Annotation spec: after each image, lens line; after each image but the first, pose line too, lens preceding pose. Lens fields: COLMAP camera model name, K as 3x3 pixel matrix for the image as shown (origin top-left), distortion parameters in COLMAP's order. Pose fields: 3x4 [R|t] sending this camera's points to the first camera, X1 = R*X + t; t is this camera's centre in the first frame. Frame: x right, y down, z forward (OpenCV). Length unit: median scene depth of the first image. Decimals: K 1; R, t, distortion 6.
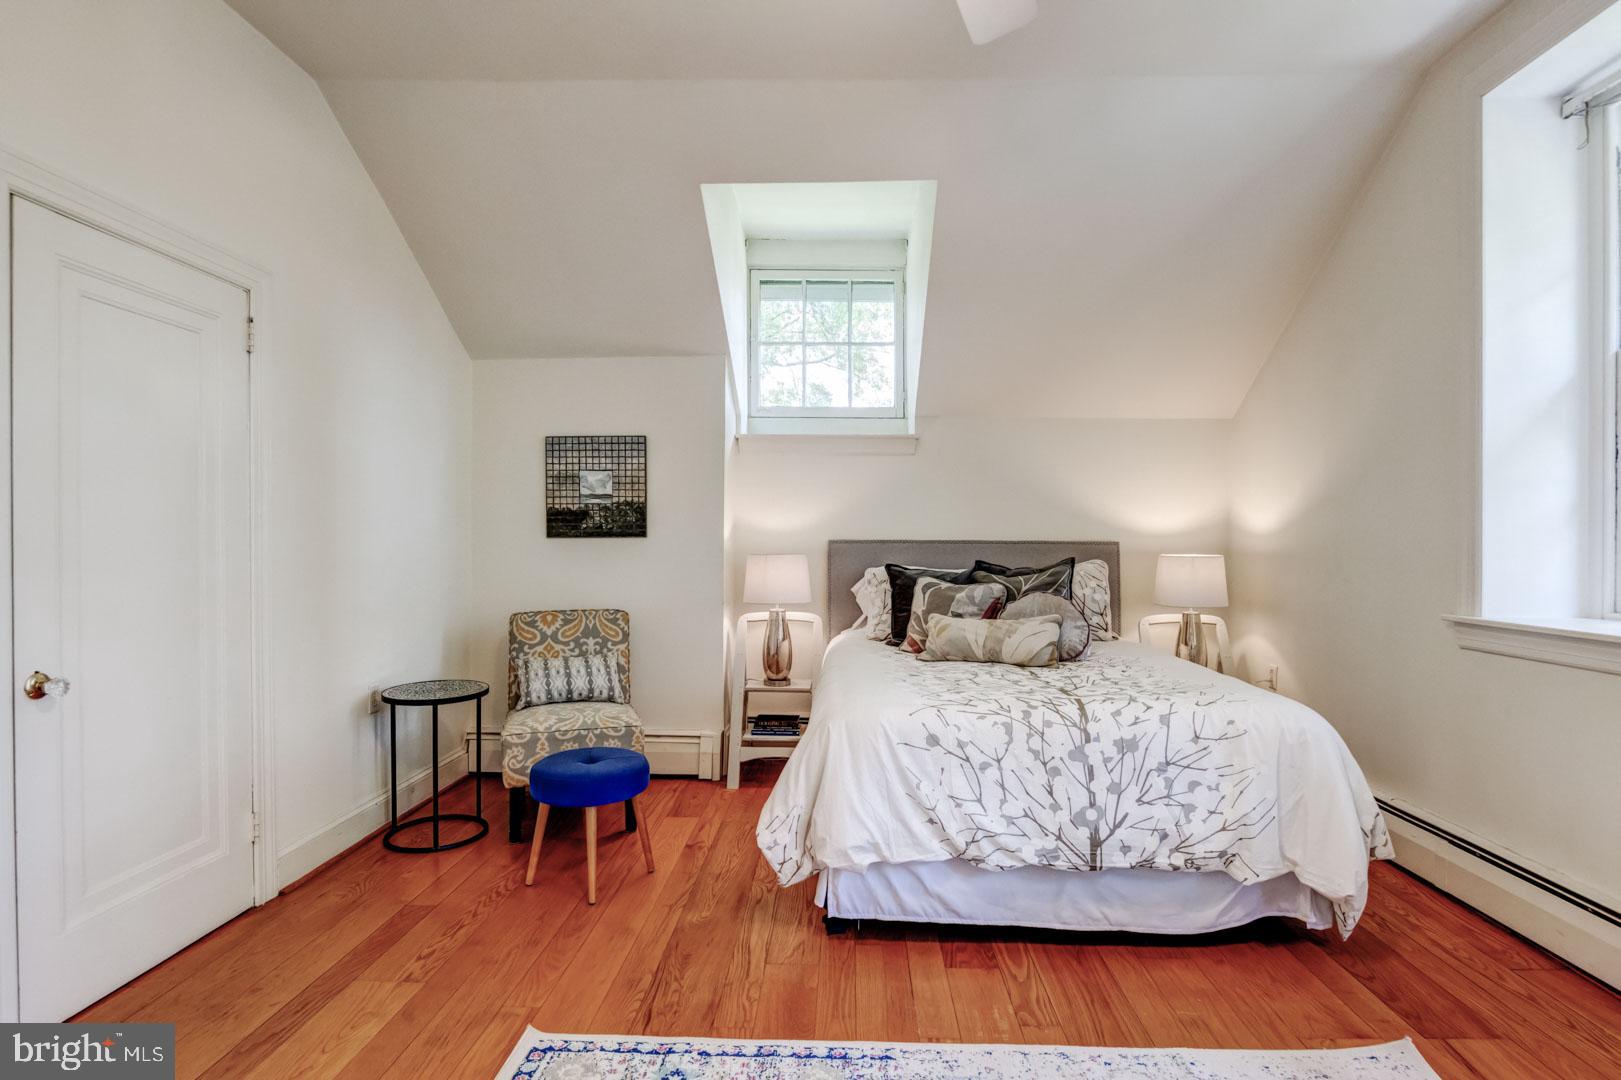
lens RADIAL K [[812.1, 0, 811.1], [0, 812.1, 548.0], [0, 0, 1]] dist [-0.015529, 0.002239]
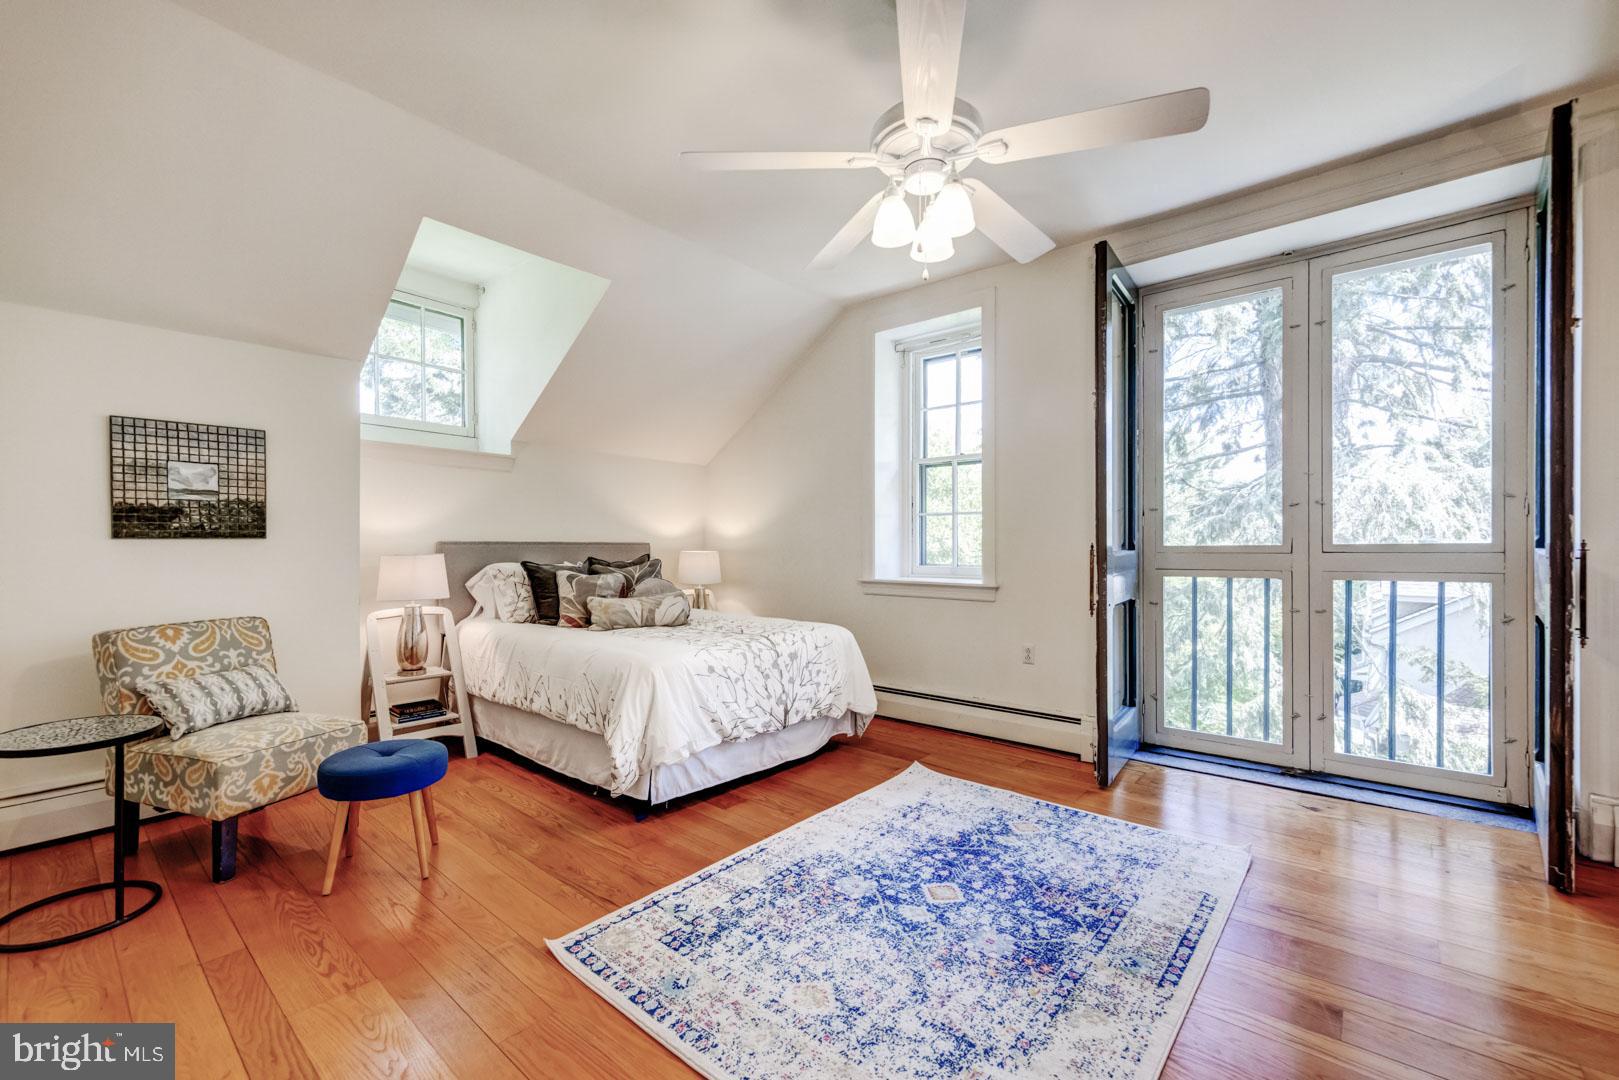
lens RADIAL K [[677.8, 0, 806.7], [0, 677.8, 544.7], [0, 0, 1]] dist [0.002002, 0.000009]
pose [[0.617181, -0.003326, 0.786814, -0.482244], [0.005805, 0.999983, -0.000327, -0.002515], [-0.786800, 0.004769, 0.617190, 0.025123]]
